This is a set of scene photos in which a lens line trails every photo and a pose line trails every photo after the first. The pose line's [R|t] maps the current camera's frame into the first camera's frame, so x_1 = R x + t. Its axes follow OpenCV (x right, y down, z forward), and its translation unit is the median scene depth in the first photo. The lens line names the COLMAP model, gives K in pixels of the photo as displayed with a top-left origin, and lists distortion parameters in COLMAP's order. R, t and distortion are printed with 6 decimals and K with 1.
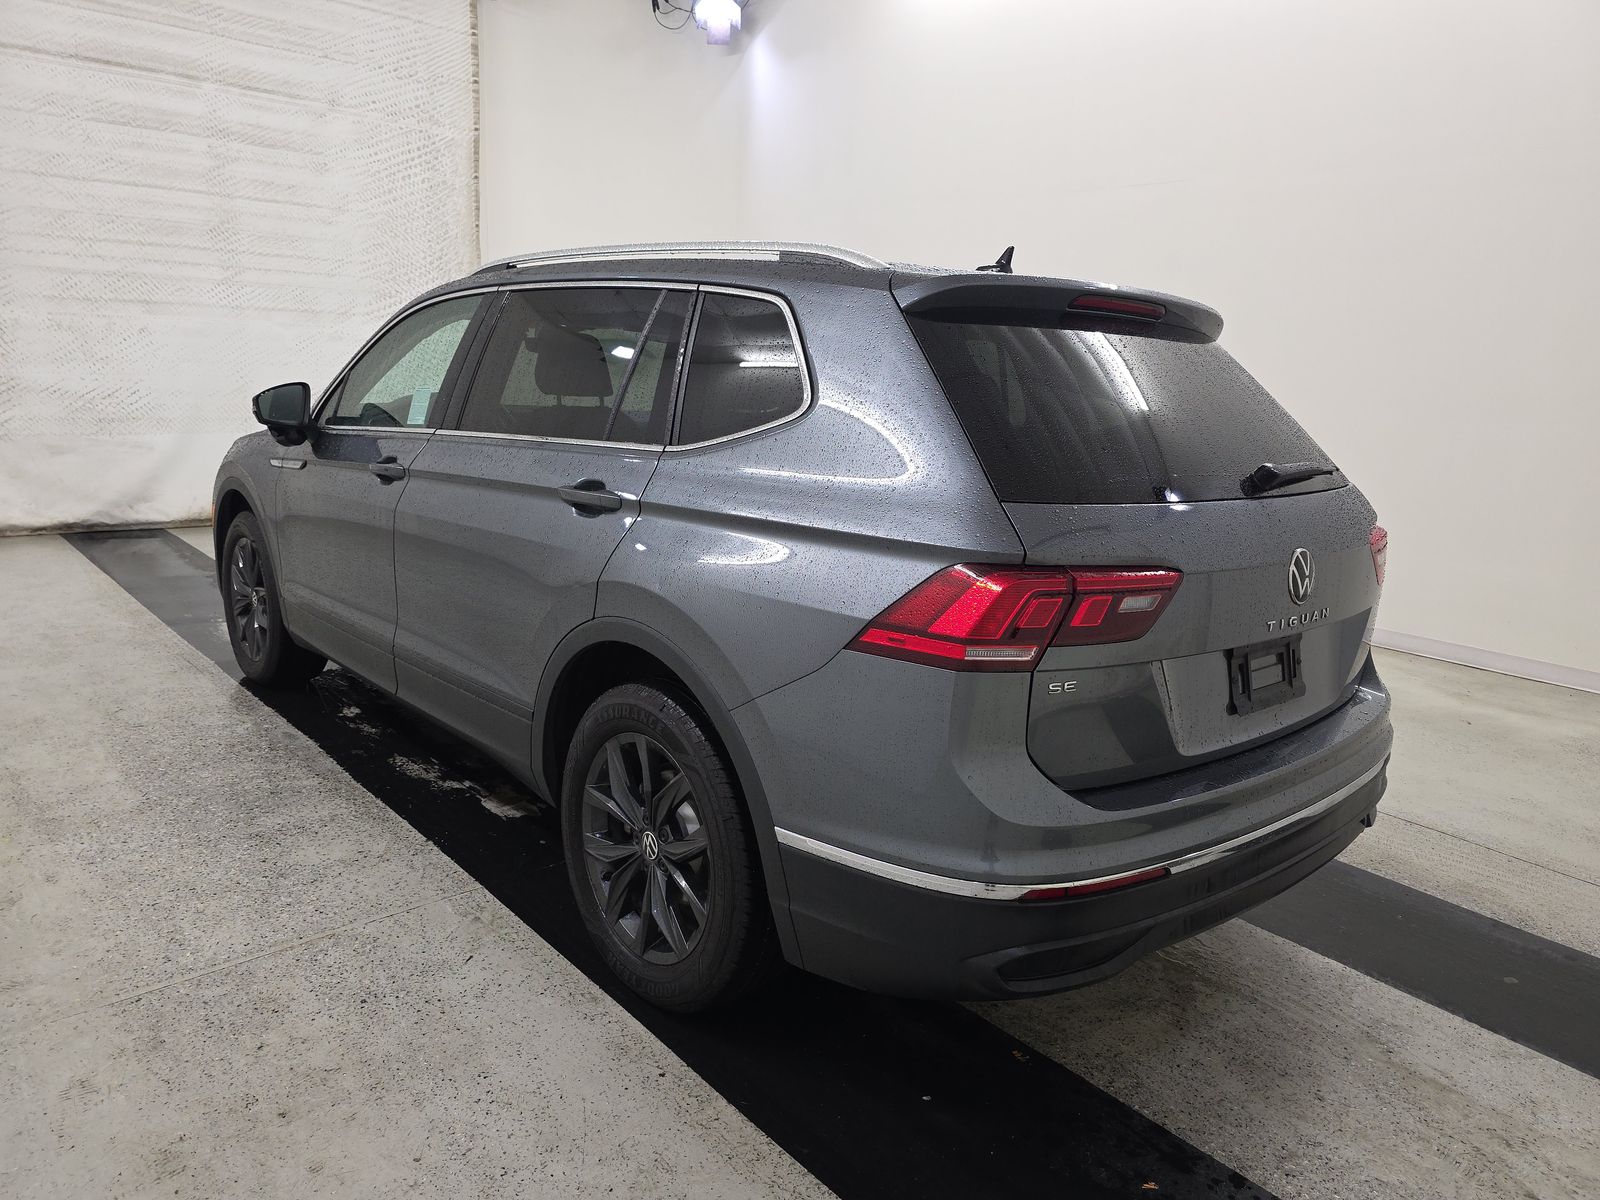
lens RADIAL K [[1059.2, 0, 799.7], [0, 1059.2, 597.1], [0, 0, 1]] dist [0.037107, -0.034286]
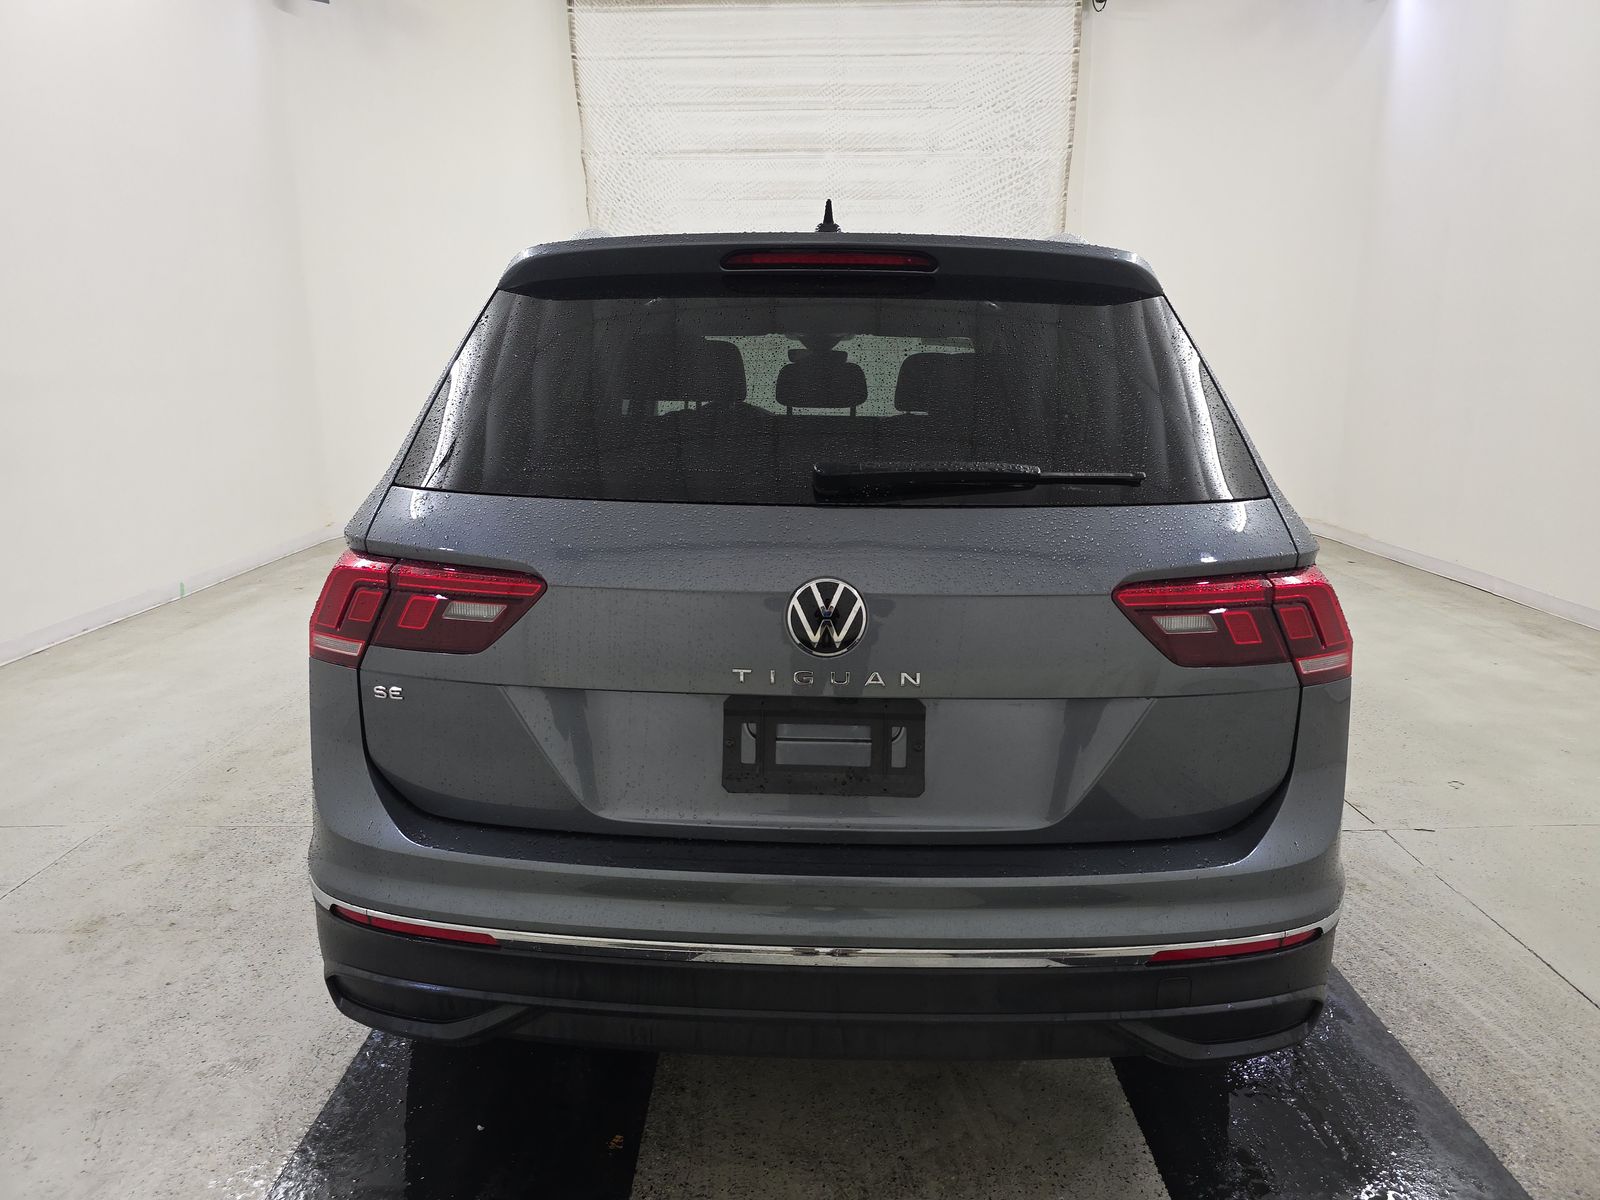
lens RADIAL K [[1061.2, 0, 788.8], [0, 1061.2, 596.5], [0, 0, 1]] dist [0.046007, -0.042031]
pose [[0.737054, 0.097745, -0.668729, 0.251235], [-0.113818, 0.993305, 0.019740, -0.012040], [0.666181, 0.061564, 0.743245, 0.125360]]
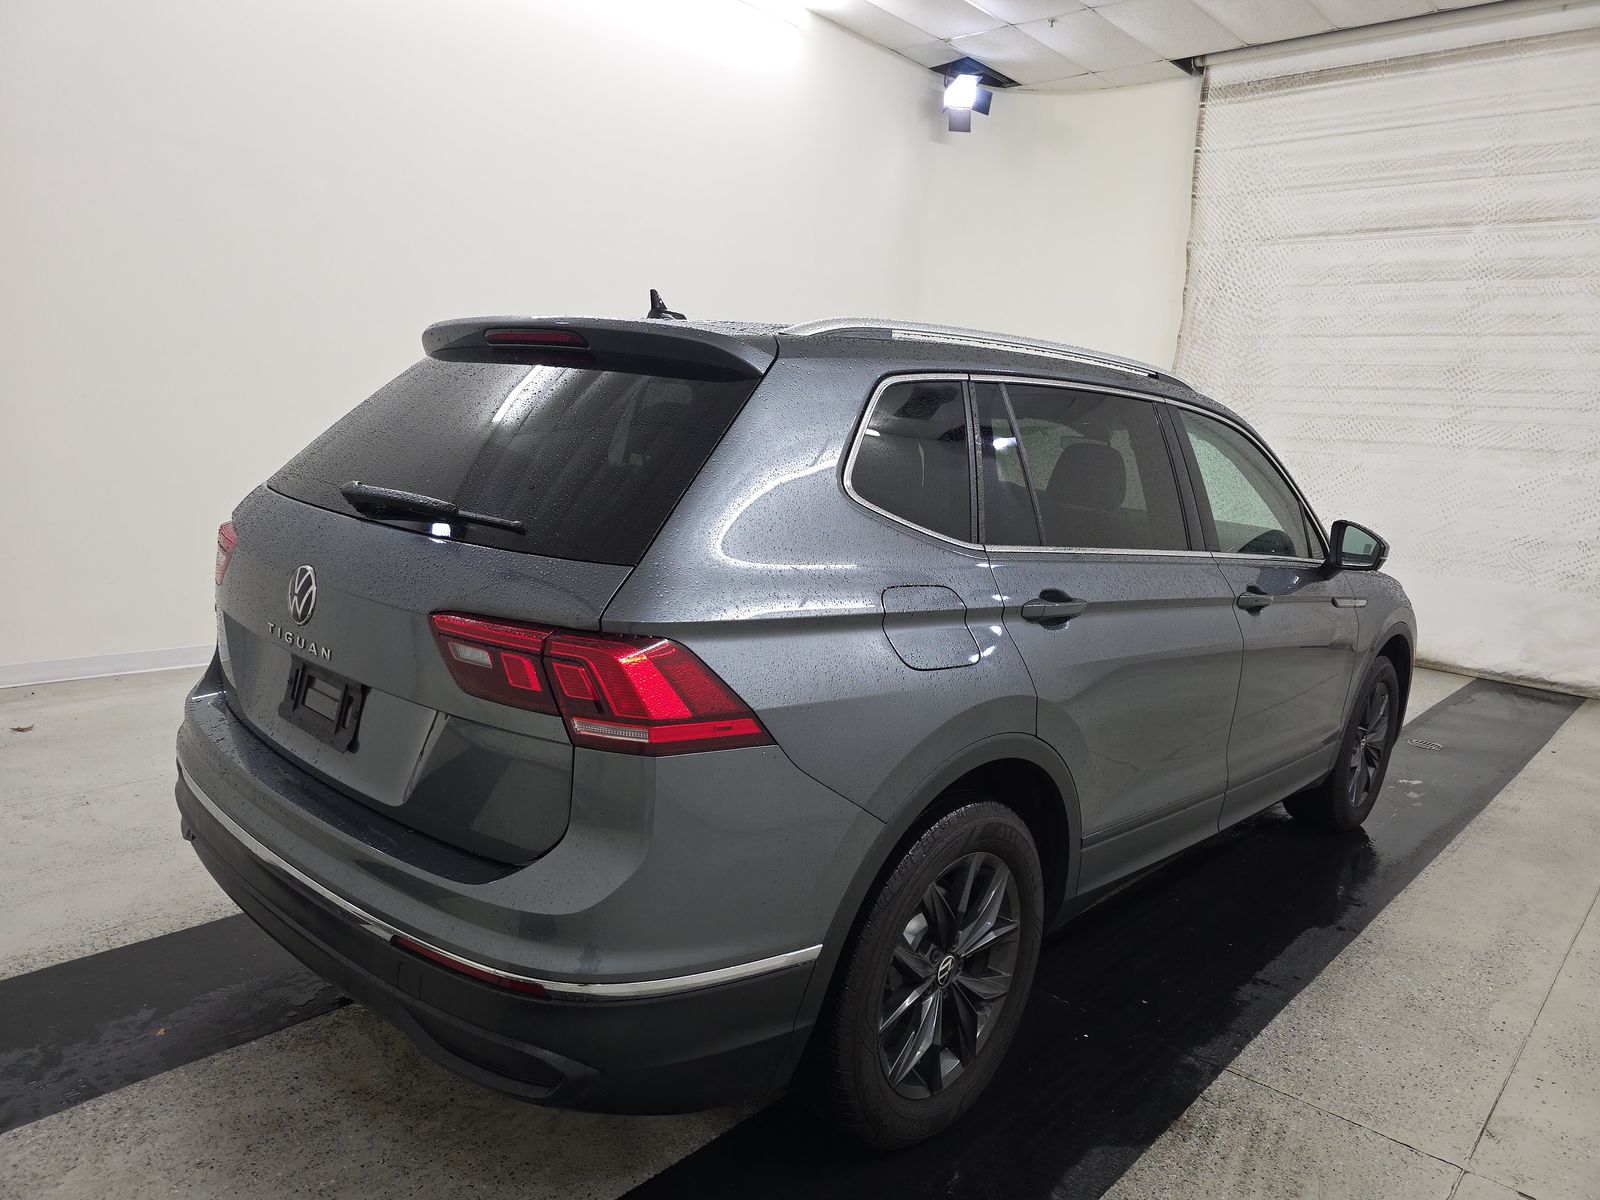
lens RADIAL K [[1059.2, 0, 799.7], [0, 1059.2, 597.1], [0, 0, 1]] dist [0.037107, -0.034286]
pose [[0.116333, 0.121671, -0.985730, 0.393482], [-0.280552, 0.956077, 0.084901, -0.059638], [0.952763, 0.266671, 0.145358, 0.349263]]
